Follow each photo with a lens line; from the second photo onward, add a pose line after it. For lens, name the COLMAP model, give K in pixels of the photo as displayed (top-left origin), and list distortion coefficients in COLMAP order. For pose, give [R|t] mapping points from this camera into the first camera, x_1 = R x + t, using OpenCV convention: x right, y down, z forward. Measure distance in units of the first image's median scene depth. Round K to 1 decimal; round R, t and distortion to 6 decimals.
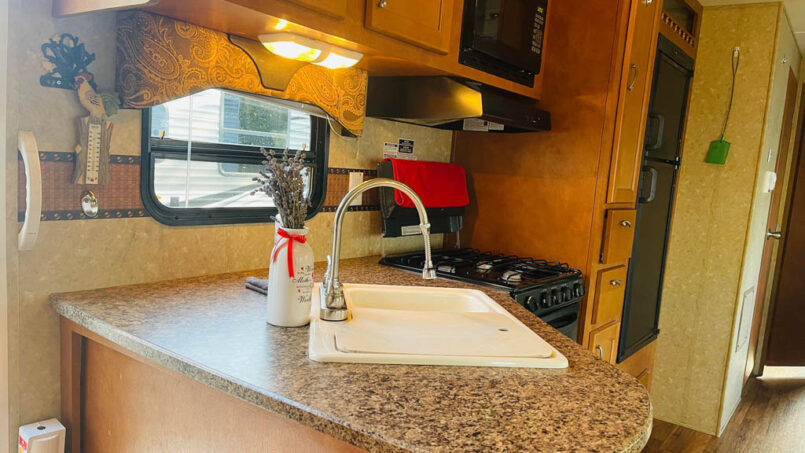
lens RADIAL K [[609.6, 0, 392.5], [0, 609.6, 223.8], [0, 0, 1]] dist [0.069960, -0.078657]
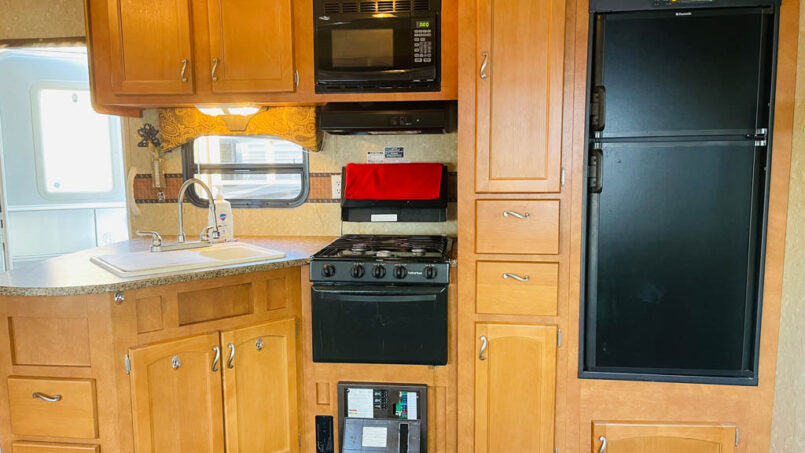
lens RADIAL K [[609.6, 0, 392.5], [0, 609.6, 223.8], [0, 0, 1]] dist [0.069960, -0.078657]
pose [[0.501070, 0.013651, -0.865299, 1.748060], [-0.039636, 0.999188, -0.007189, 0.047638], [0.864498, 0.037899, 0.501205, 0.571435]]
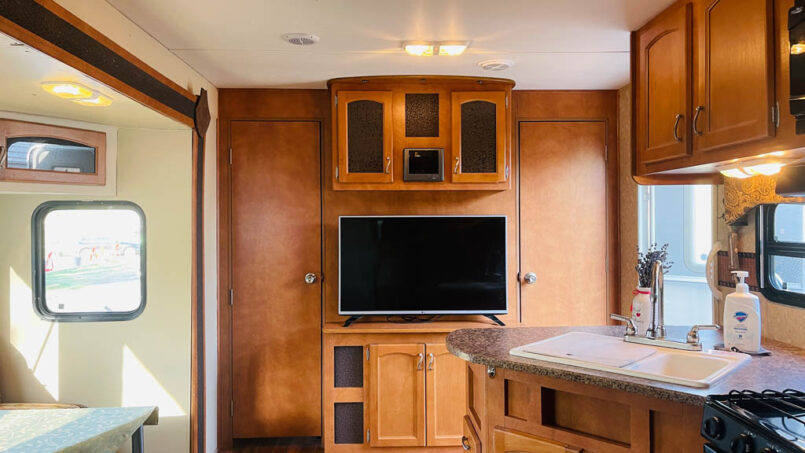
lens RADIAL K [[611.0, 0, 402.5], [0, 611.0, 226.5], [0, 0, 1]] dist [0.087196, -0.105384]
pose [[-0.766544, -0.068891, -0.638486, 1.337786], [-0.122237, 0.991705, 0.039750, -0.124031], [0.630451, 0.108517, -0.768606, 1.607888]]
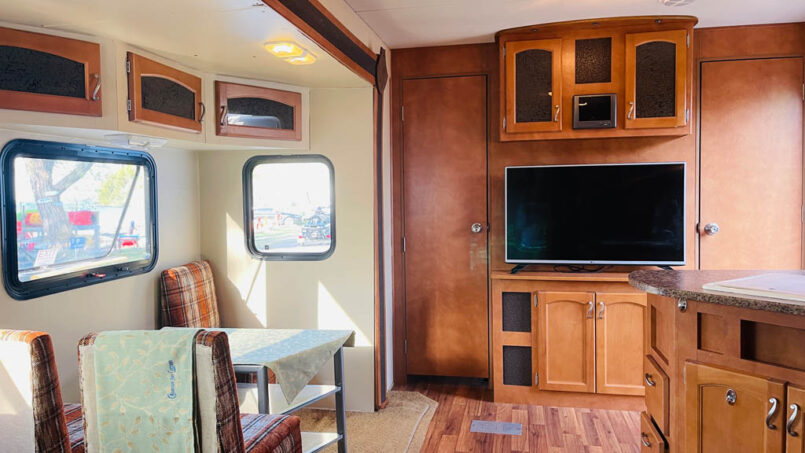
lens RADIAL K [[609.6, 0, 392.5], [0, 609.6, 223.8], [0, 0, 1]] dist [0.069960, -0.078657]
pose [[-0.898268, -0.044013, -0.437238, 1.463161], [-0.100754, 0.989094, 0.107428, -0.035339], [0.427741, 0.140553, -0.892907, 1.630421]]
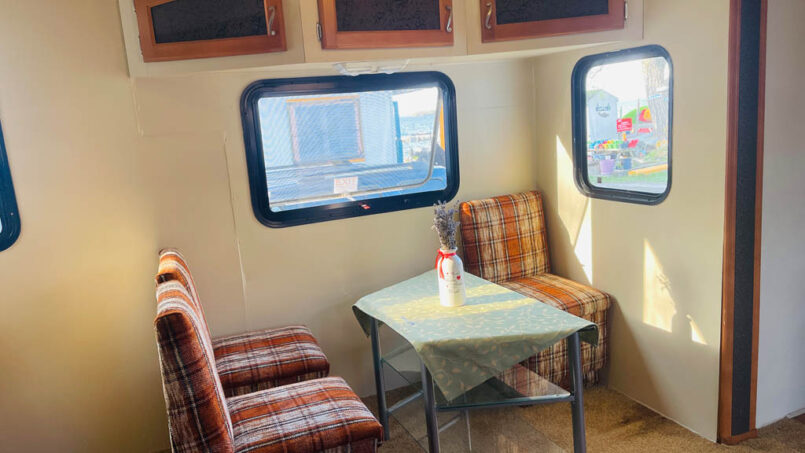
lens RADIAL K [[609.6, 0, 392.5], [0, 609.6, 223.8], [0, 0, 1]] dist [0.069960, -0.078657]
pose [[-0.869589, -0.100424, 0.483456, 0.548440], [0.057750, 0.951696, 0.301562, -0.091320], [-0.490387, 0.290155, -0.821785, 1.144447]]
